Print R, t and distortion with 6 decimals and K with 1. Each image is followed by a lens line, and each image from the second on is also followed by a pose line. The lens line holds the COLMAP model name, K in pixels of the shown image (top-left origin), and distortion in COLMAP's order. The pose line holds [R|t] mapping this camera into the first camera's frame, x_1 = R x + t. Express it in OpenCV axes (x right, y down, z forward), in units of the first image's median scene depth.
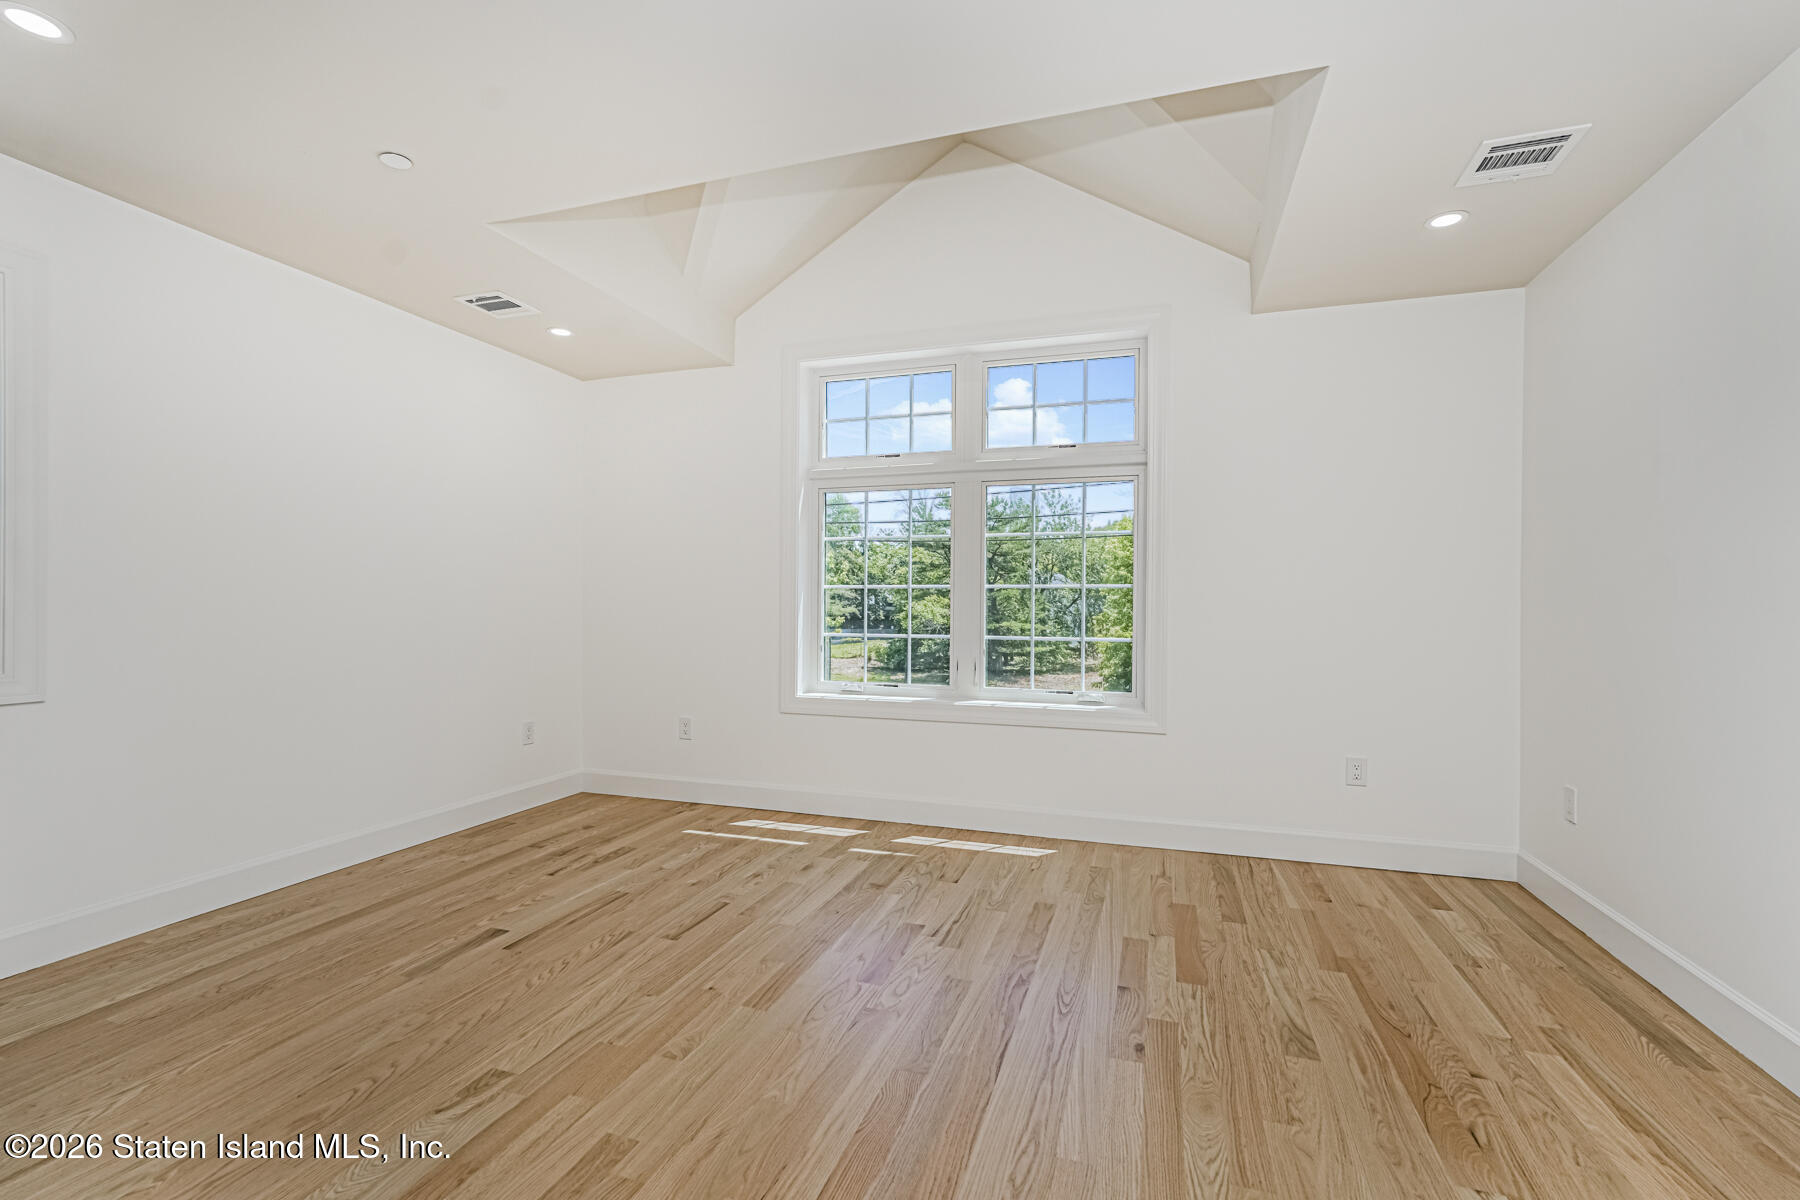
lens RADIAL K [[793.0, 0, 901.8], [0, 793.0, 607.3], [0, 0, 1]] dist [-0.019207, 0.010364]
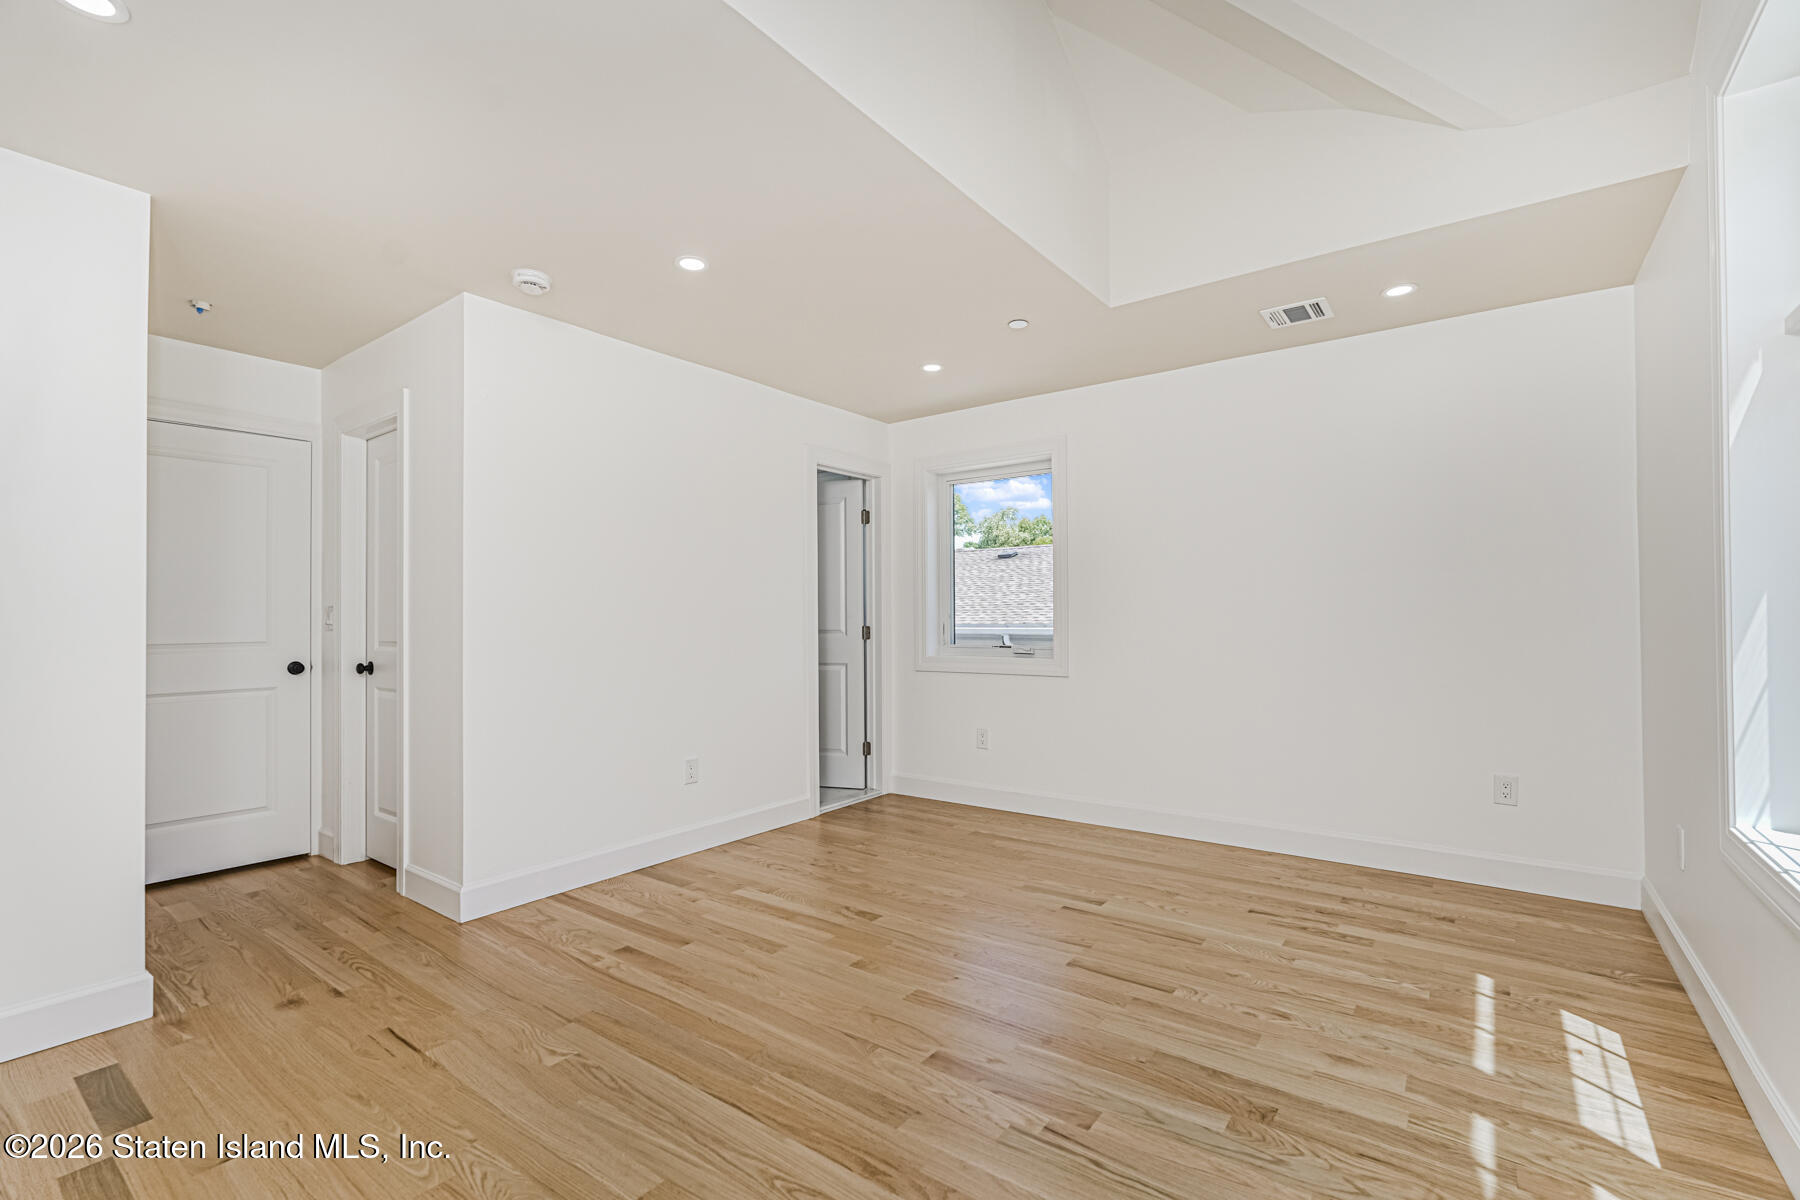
lens RADIAL K [[793.0, 0, 901.8], [0, 793.0, 607.3], [0, 0, 1]] dist [-0.019207, 0.010364]
pose [[-0.313520, -0.012451, -0.949500, 0.574013], [0.002497, 0.999900, -0.013937, -0.013594], [0.949578, -0.006740, -0.313457, 0.876588]]
